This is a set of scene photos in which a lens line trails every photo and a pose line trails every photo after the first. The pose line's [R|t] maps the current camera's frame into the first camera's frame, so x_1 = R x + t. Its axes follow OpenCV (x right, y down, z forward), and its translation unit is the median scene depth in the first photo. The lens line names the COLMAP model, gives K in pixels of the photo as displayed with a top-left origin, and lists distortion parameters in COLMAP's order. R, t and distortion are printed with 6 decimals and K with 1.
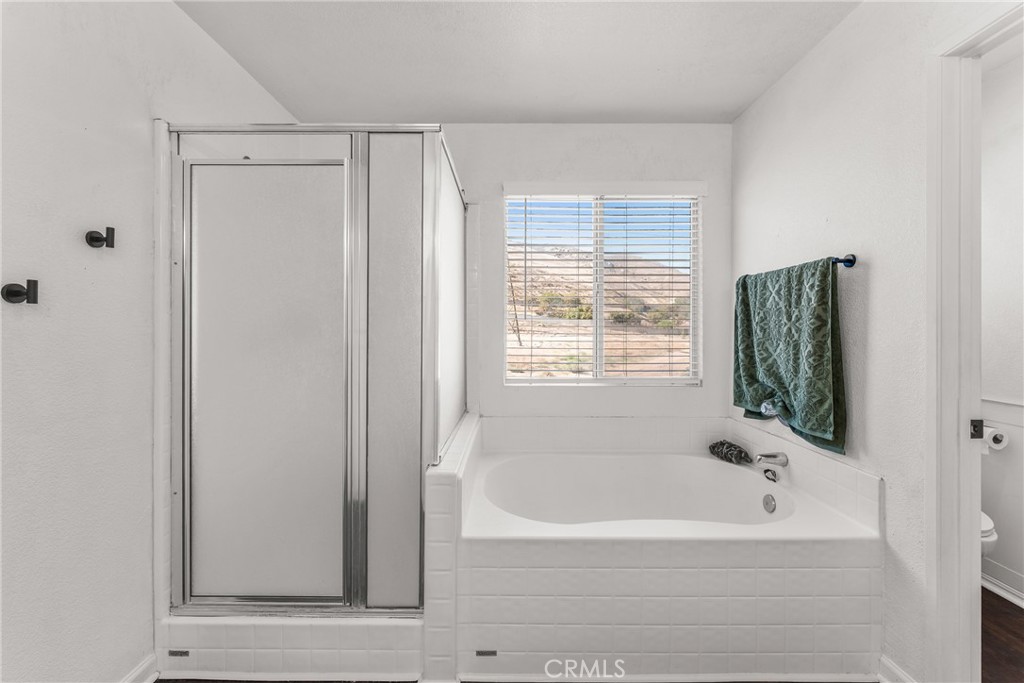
lens RADIAL K [[418.8, 0, 512.6], [0, 418.8, 332.3], [0, 0, 1]] dist [0.000382, -0.000055]
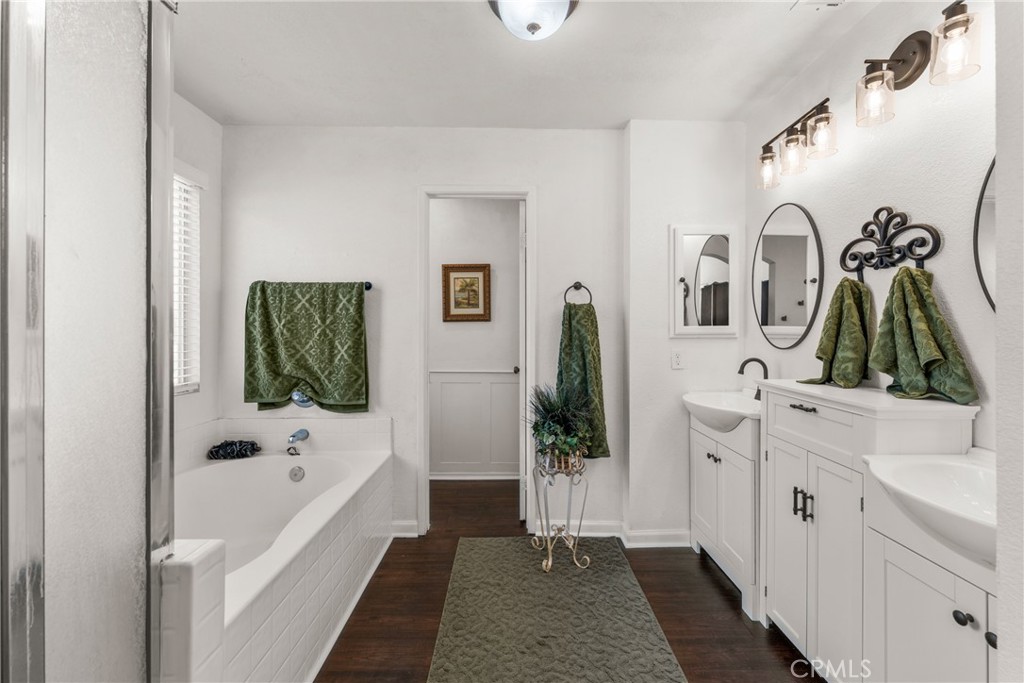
lens RADIAL K [[418.8, 0, 521.3], [0, 418.8, 327.1], [0, 0, 1]] dist [0.000382, -0.000055]
pose [[-0.005488, -0.000351, 0.999985, -0.619814], [0.005945, 0.999982, 0.000384, -0.013050], [-0.999967, 0.005947, -0.005486, 0.365890]]
